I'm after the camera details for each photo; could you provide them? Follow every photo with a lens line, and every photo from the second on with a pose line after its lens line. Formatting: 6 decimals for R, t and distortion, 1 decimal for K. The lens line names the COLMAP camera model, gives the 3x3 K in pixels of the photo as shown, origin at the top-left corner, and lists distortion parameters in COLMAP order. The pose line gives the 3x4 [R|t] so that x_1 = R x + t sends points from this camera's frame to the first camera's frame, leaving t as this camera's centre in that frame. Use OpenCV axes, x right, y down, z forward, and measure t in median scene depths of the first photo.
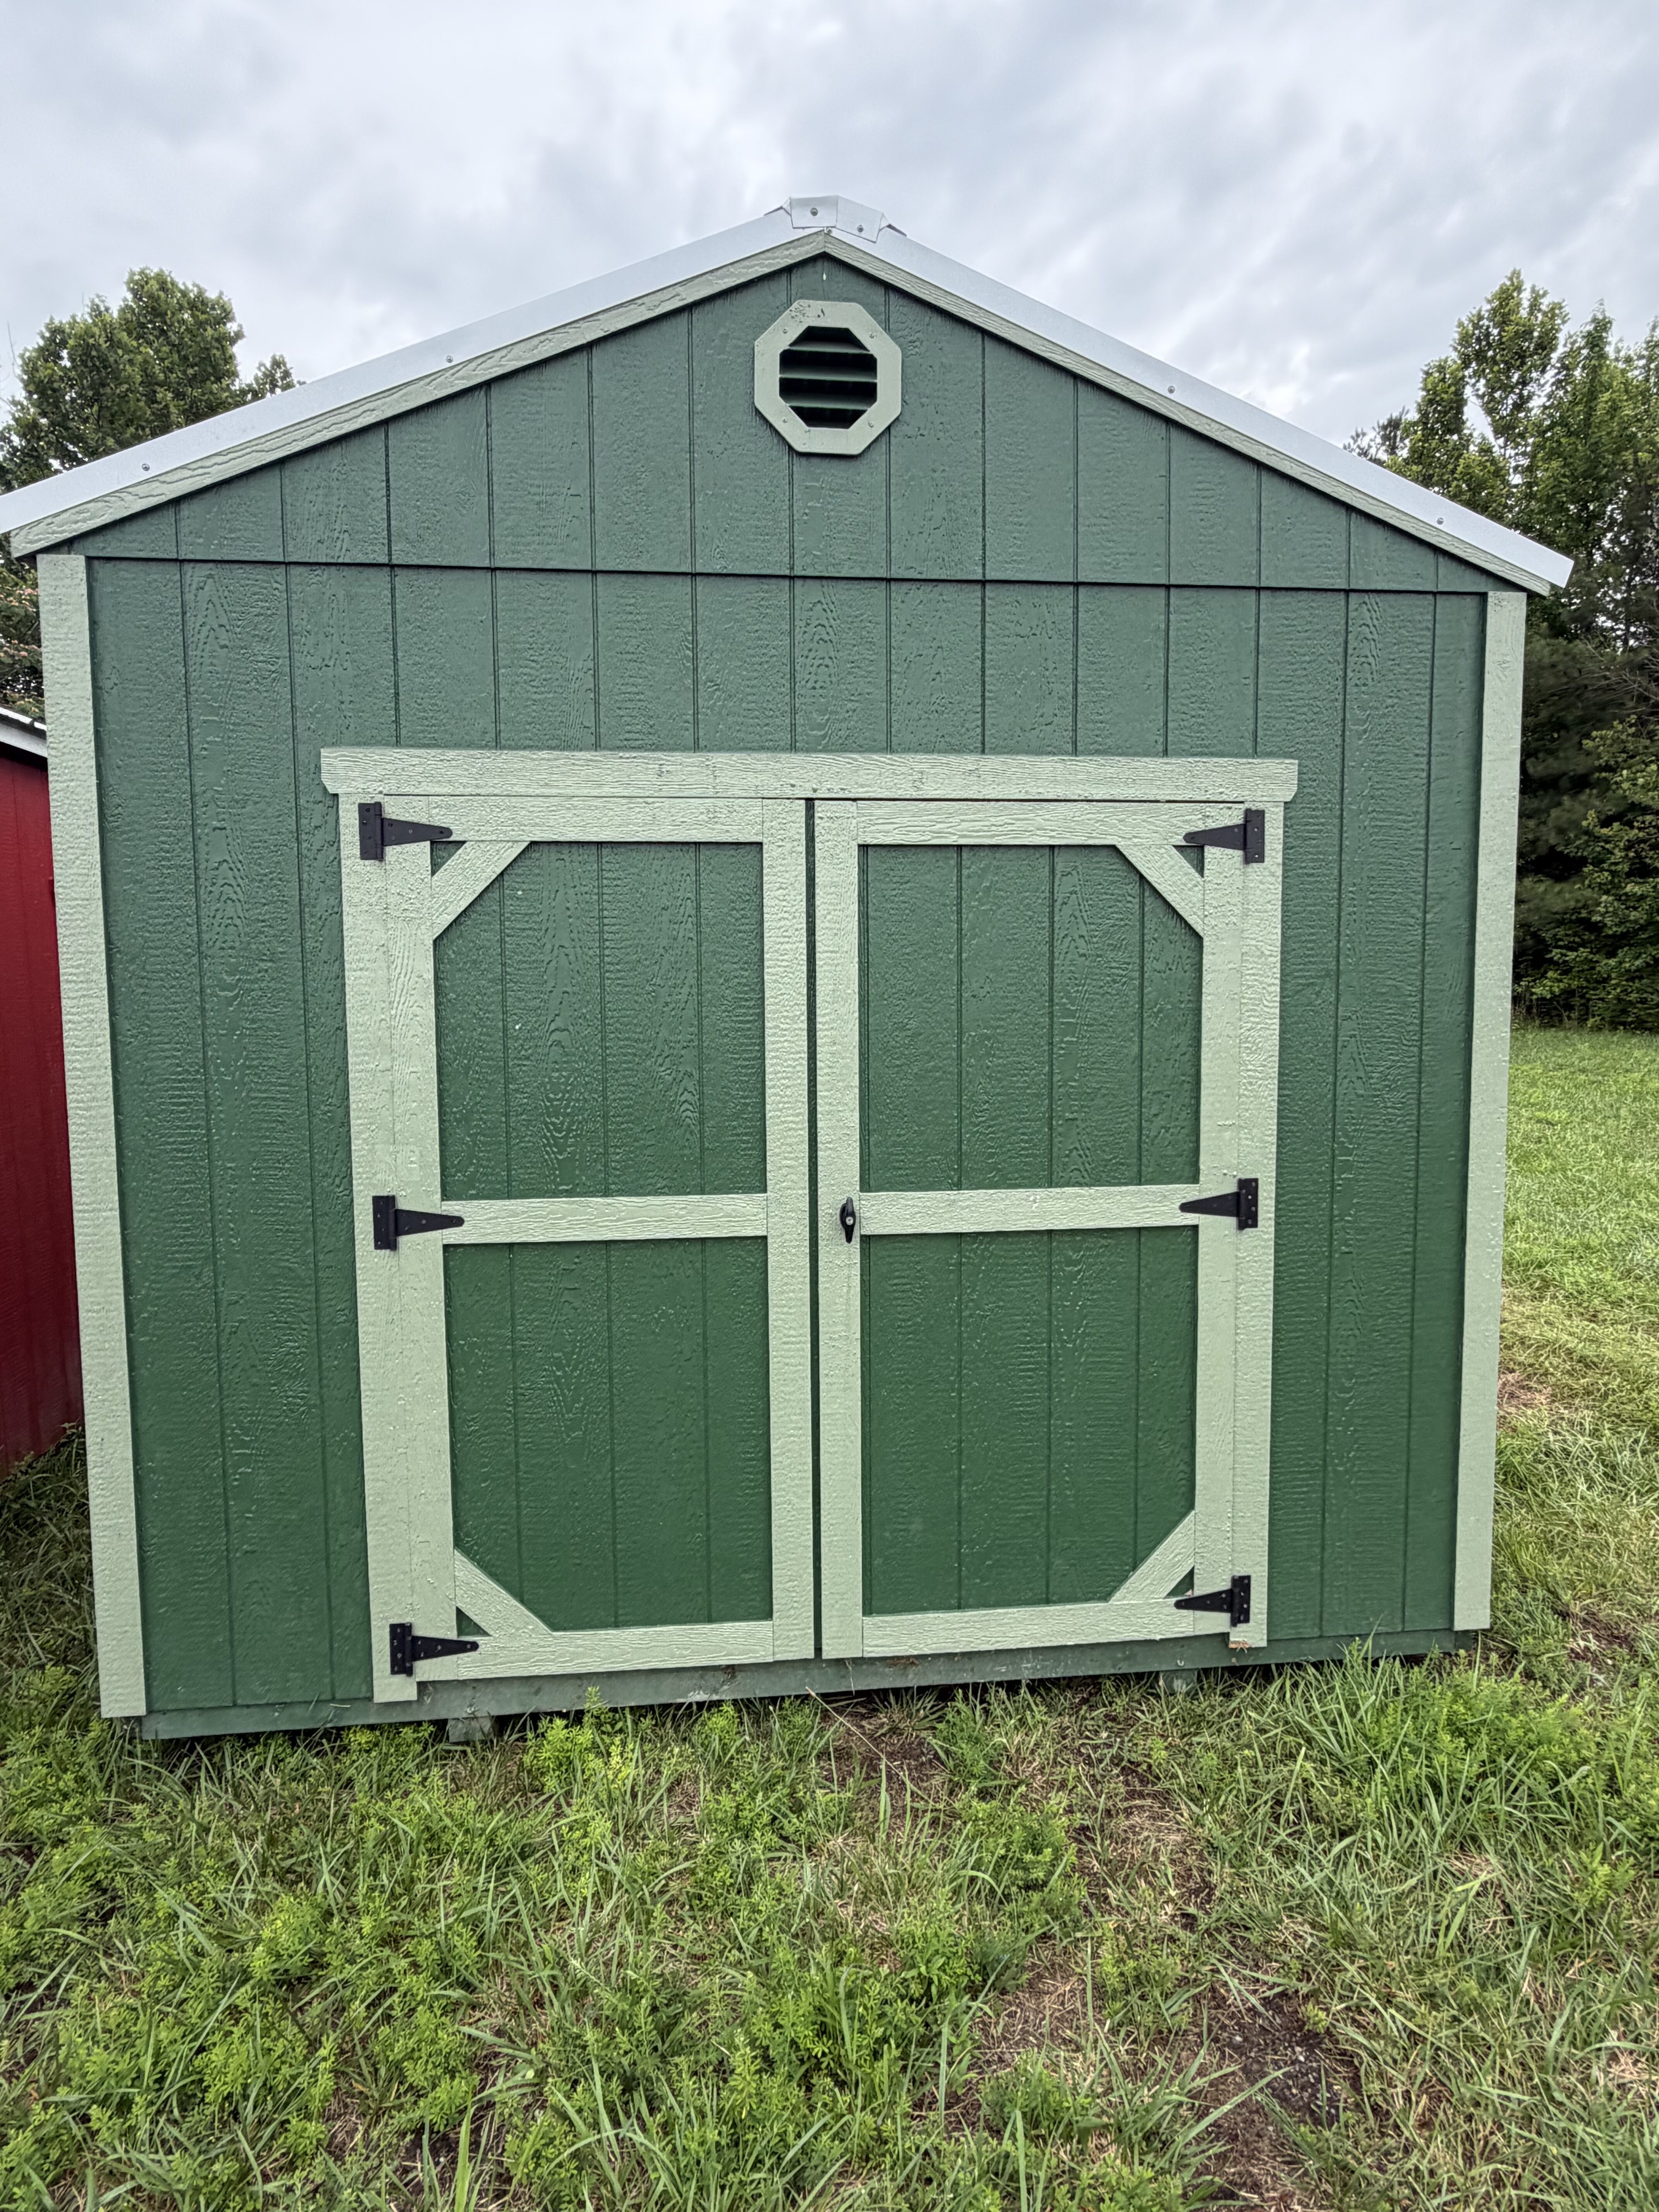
lens RADIAL K [[1267.0, 0, 834.2], [0, 1267.0, 1093.2], [0, 0, 1]] dist [-0.001893, -0.003714]
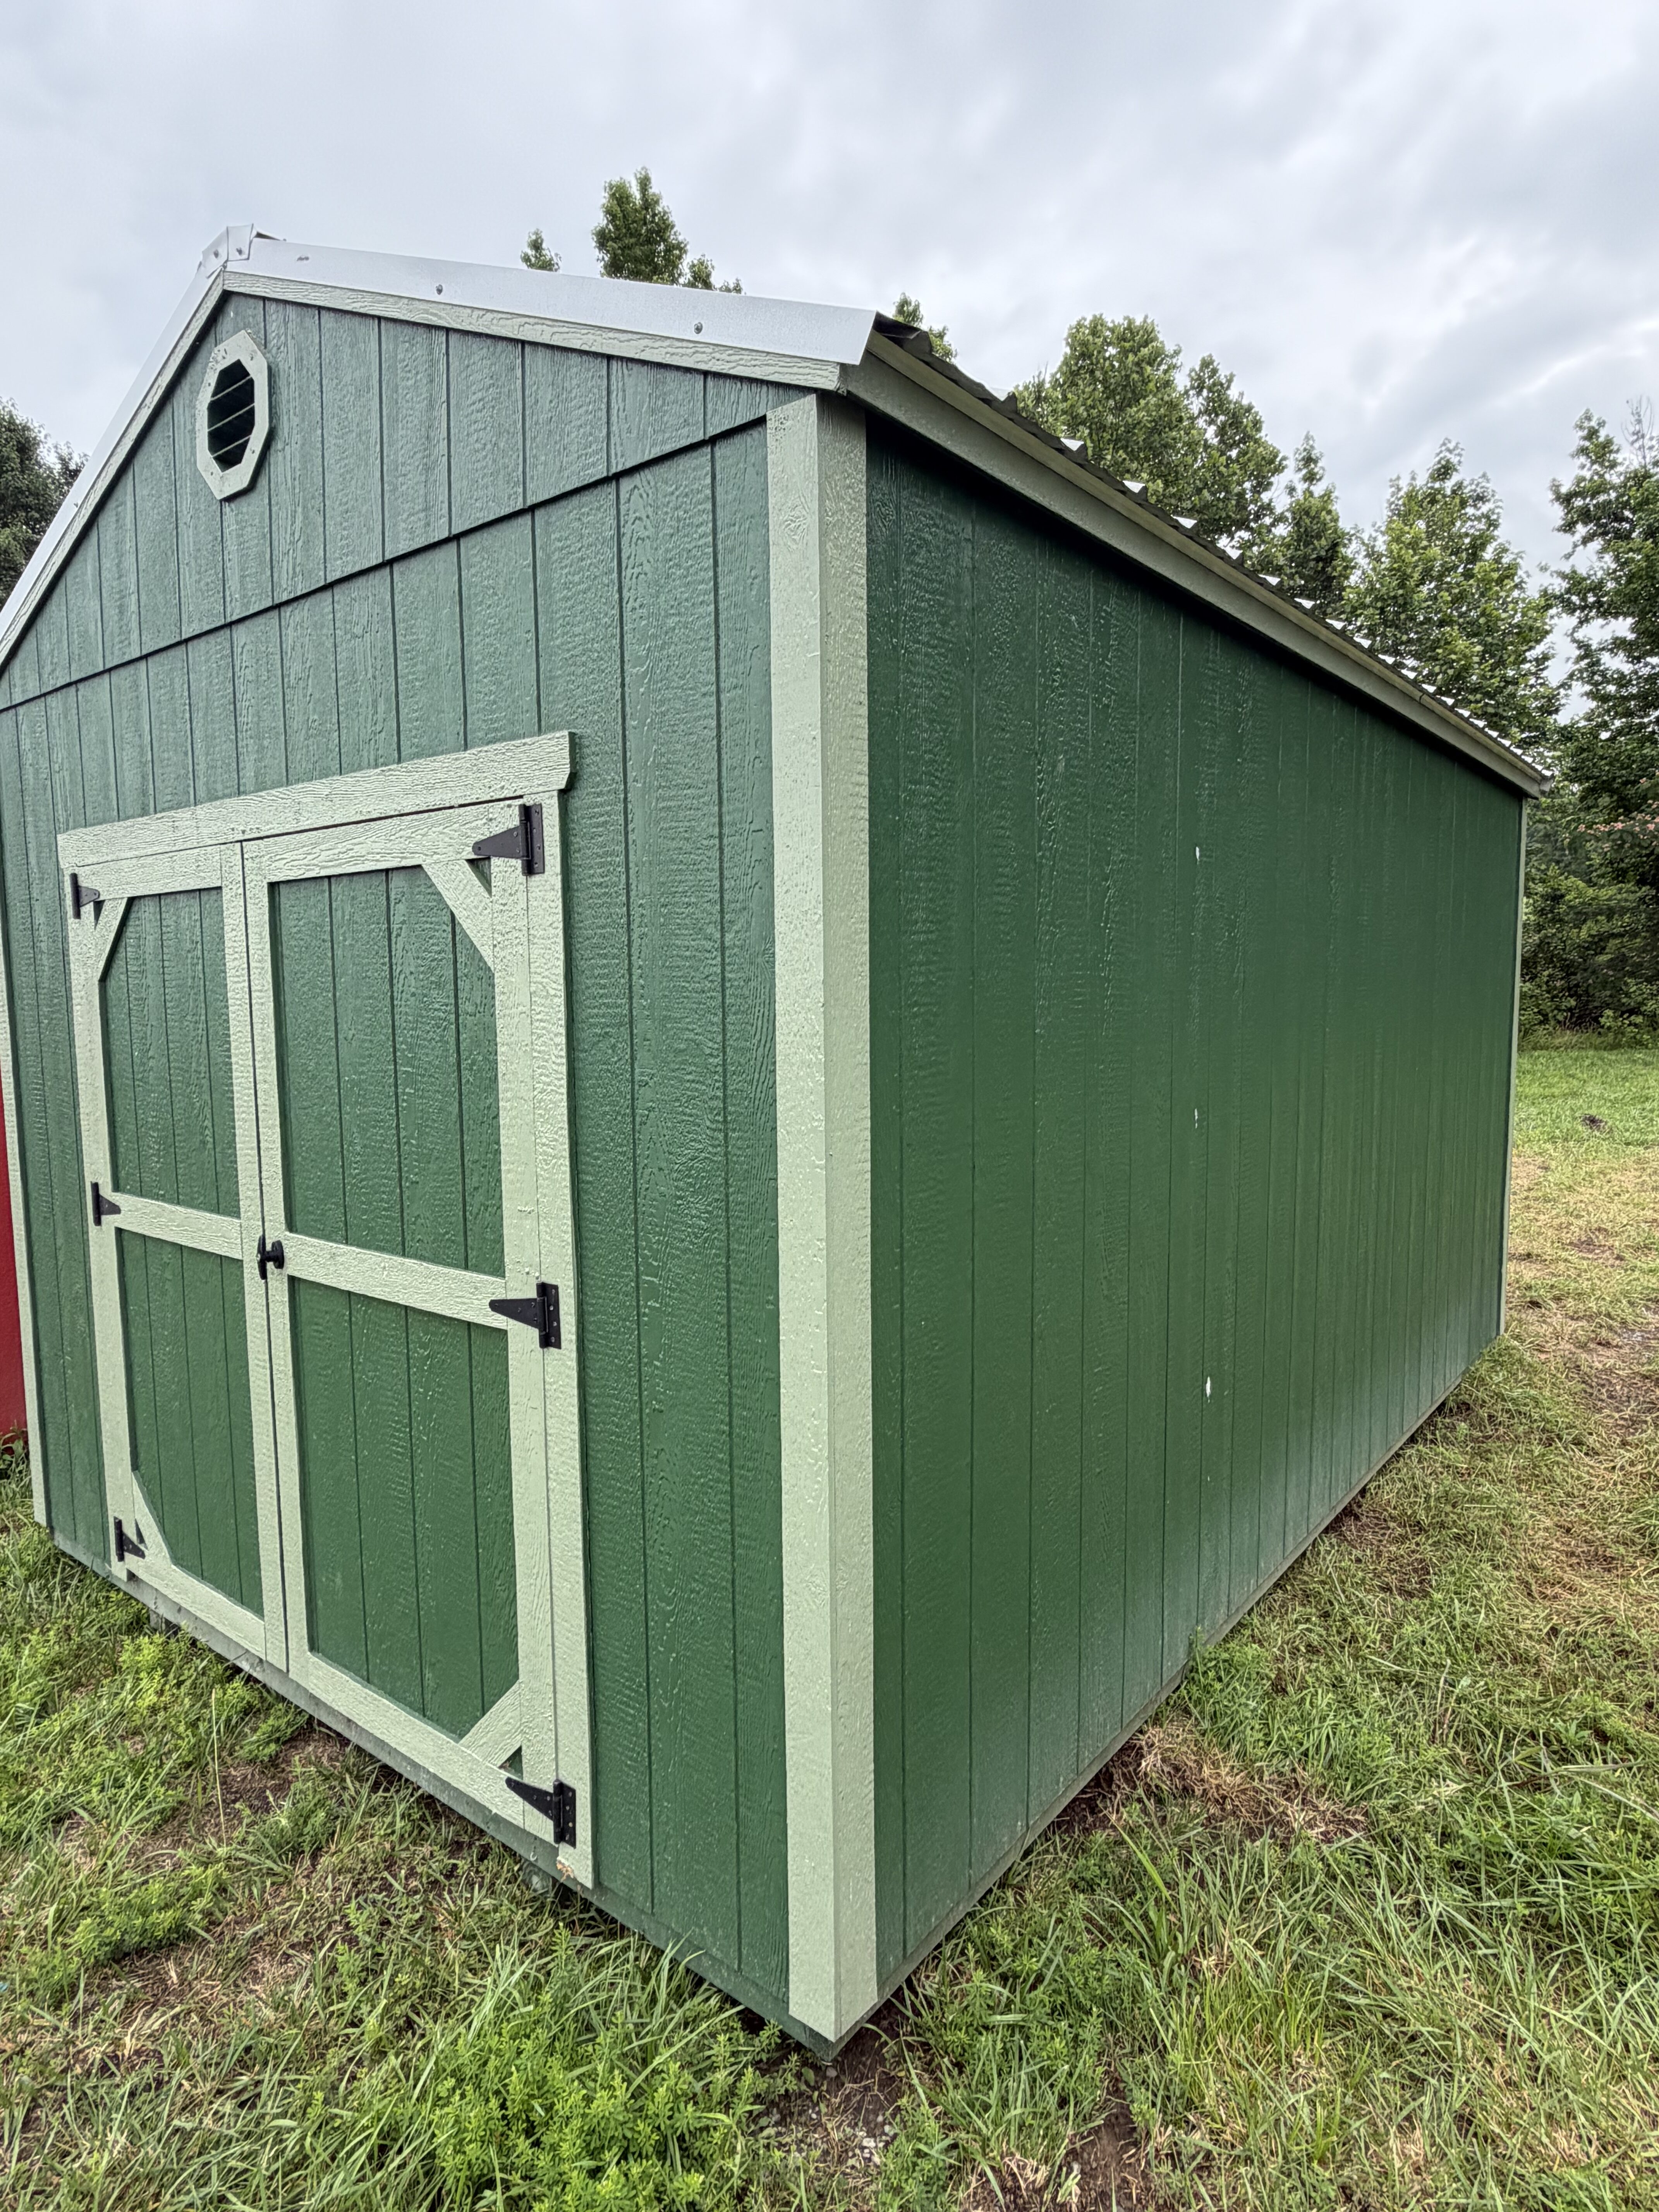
lens RADIAL K [[1267.0, 0, 825.6], [0, 1267.0, 1115.1], [0, 0, 1]] dist [-0.001893, -0.003714]
pose [[0.712123, 0.072489, -0.698302, 1.018205], [-0.052146, 0.997369, 0.050356, -0.086332], [0.700115, 0.000554, 0.714030, 0.588162]]
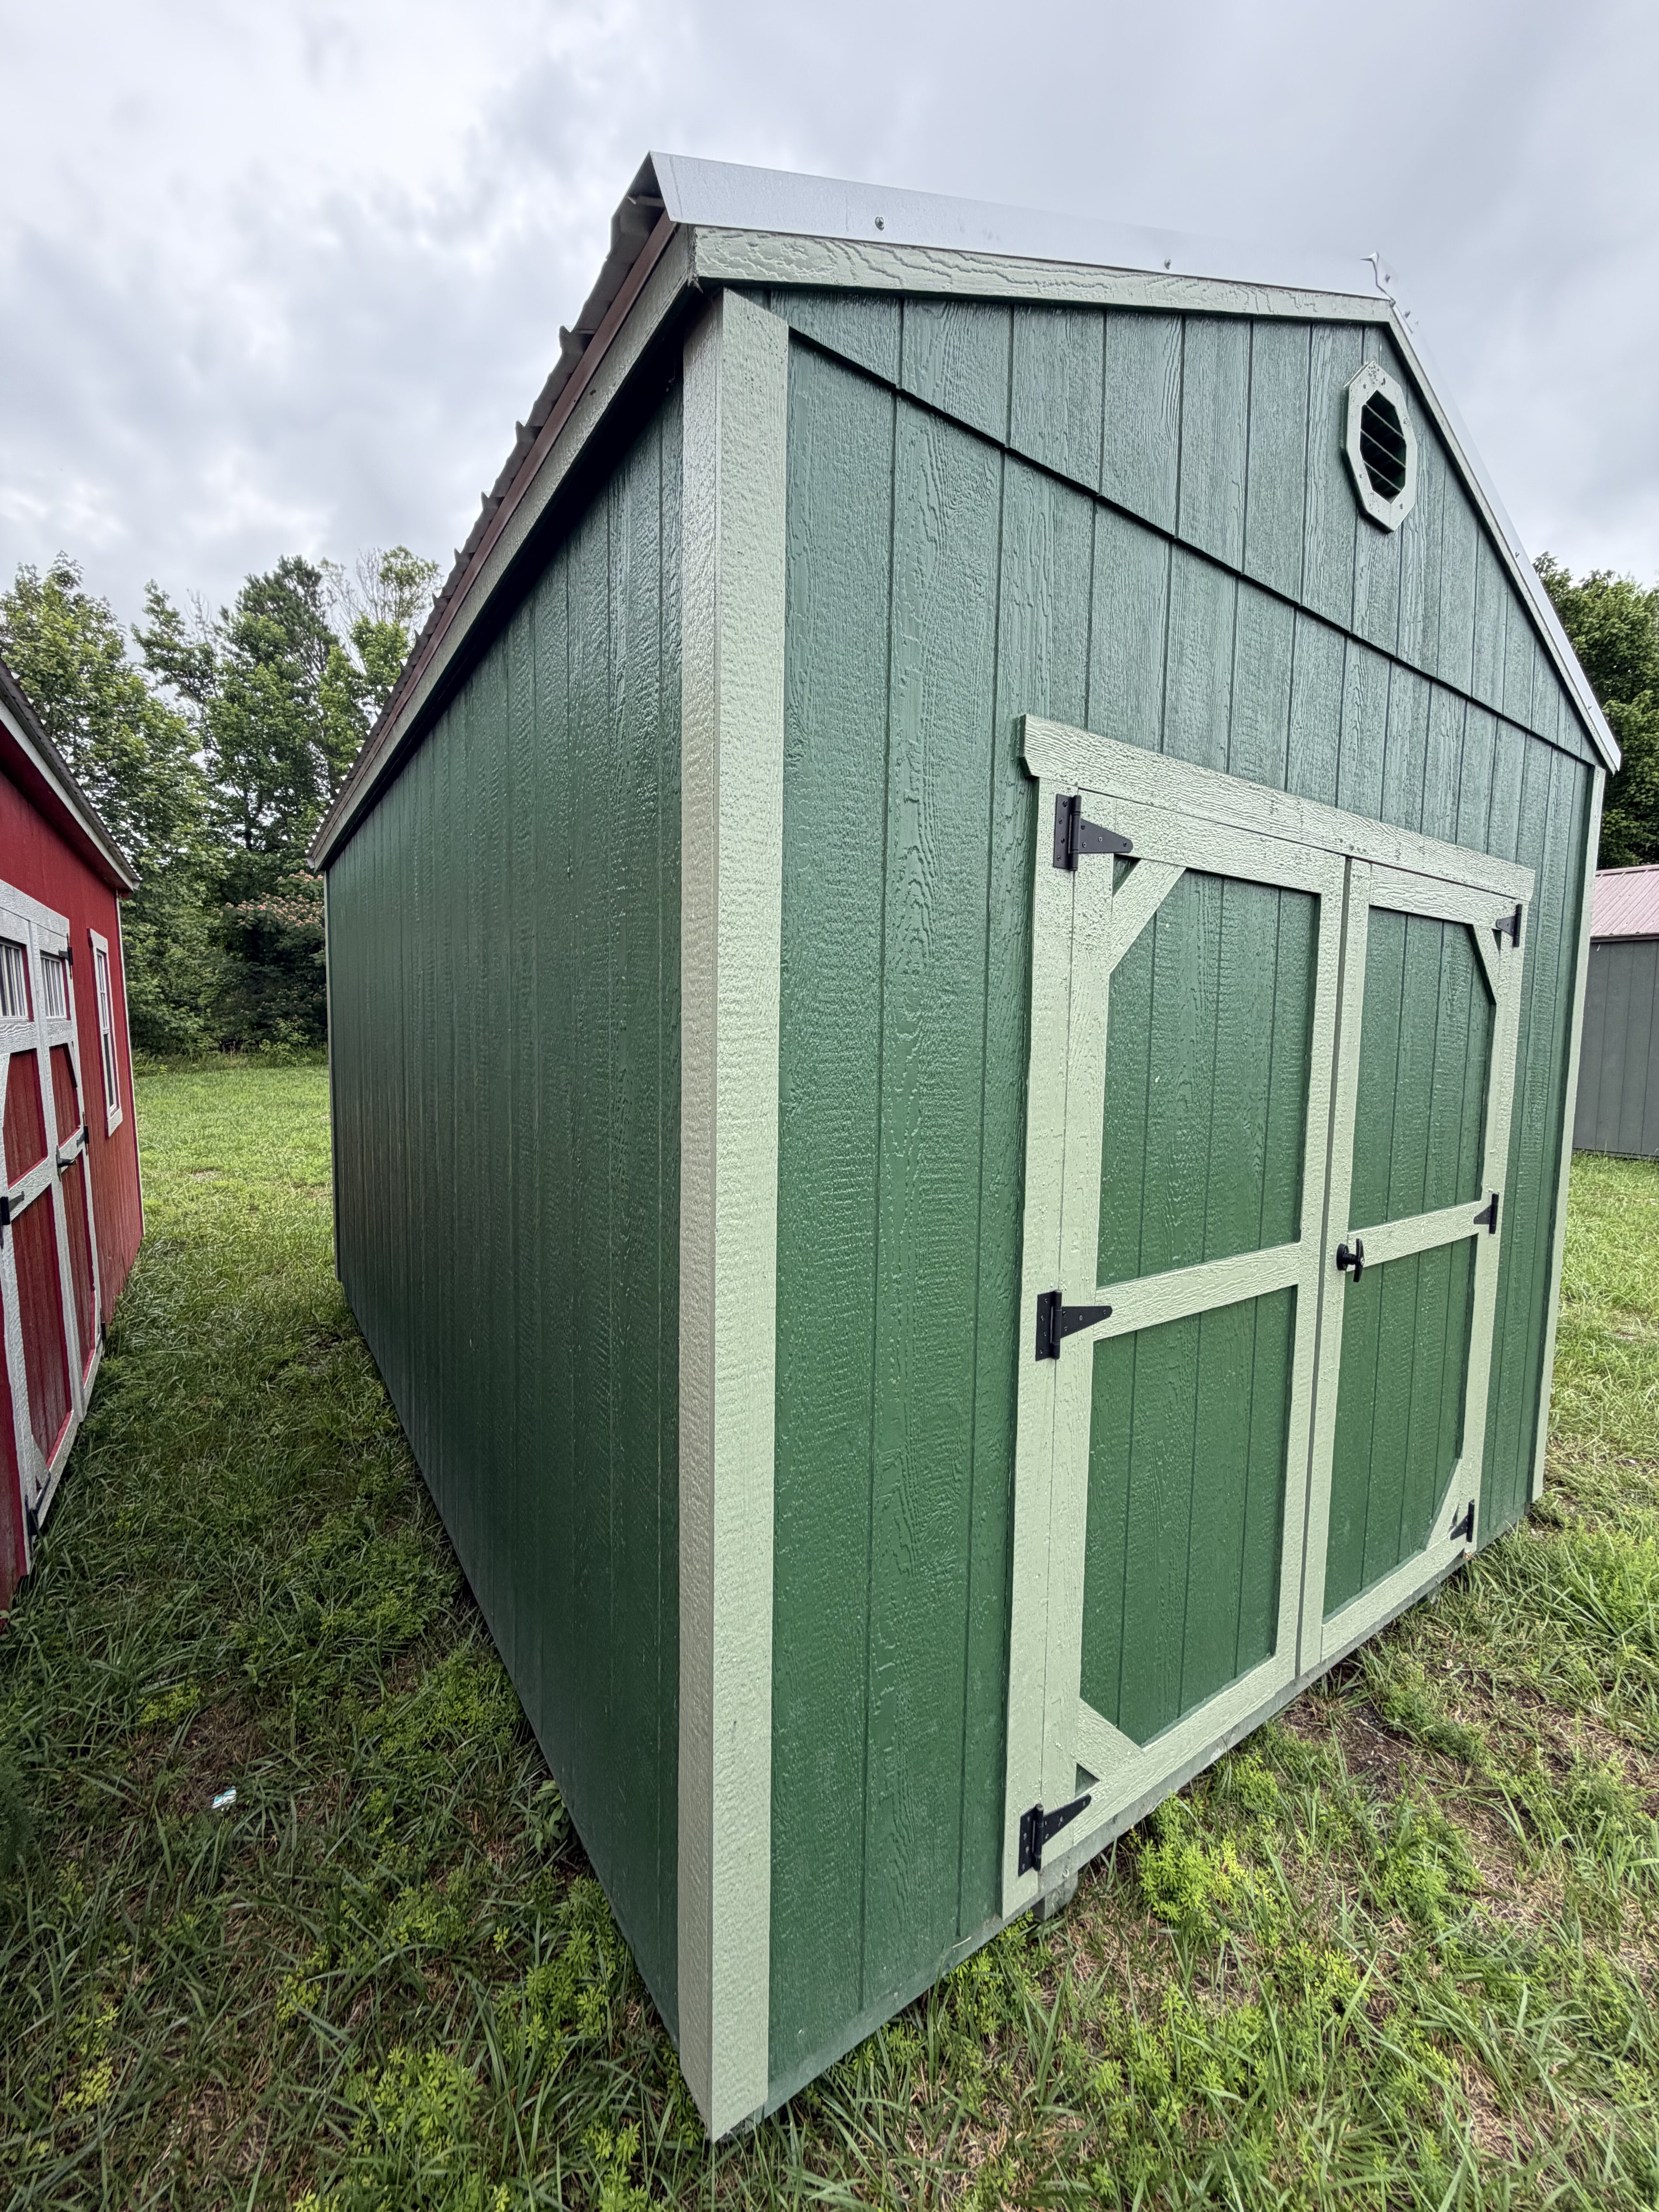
lens RADIAL K [[888.5, 0, 823.3], [0, 888.5, 1100.9], [0, 0, 1]] dist [0.000943, -0.000342]
pose [[0.876751, -0.016967, 0.480645, -0.725203], [0.015246, 0.999856, 0.007484, -0.044780], [-0.480702, 0.000766, 0.876884, 0.559673]]
